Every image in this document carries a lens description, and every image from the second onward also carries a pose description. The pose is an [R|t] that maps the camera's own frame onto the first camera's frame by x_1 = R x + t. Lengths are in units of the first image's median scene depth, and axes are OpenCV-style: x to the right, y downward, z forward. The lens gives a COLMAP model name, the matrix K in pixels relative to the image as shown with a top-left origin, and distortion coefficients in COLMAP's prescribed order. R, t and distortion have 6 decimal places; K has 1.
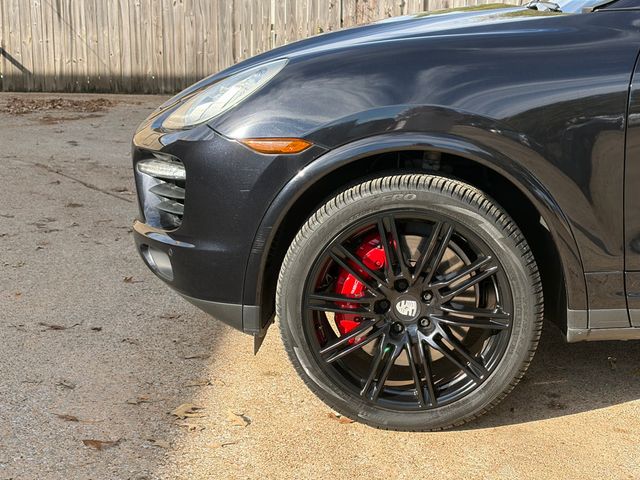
lens RADIAL K [[1101.4, 0, 302.0], [0, 1101.4, 229.0], [0, 0, 1]] dist [0.107319, 0.000000]
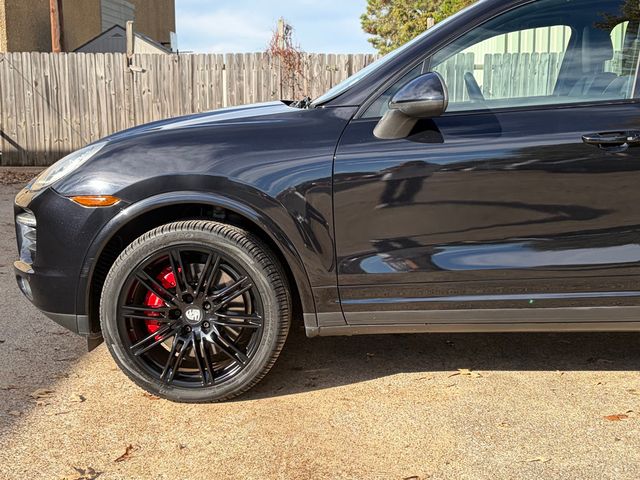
lens RADIAL K [[960.6, 0, 320.9], [0, 960.6, 243.8], [0, 0, 1]] dist [0.084978, 0.000000]
pose [[0.999712, -0.012444, 0.020541, 0.231933], [0.013263, 0.999102, -0.040233, 0.032167], [-0.020022, 0.040494, 0.998979, -0.233861]]
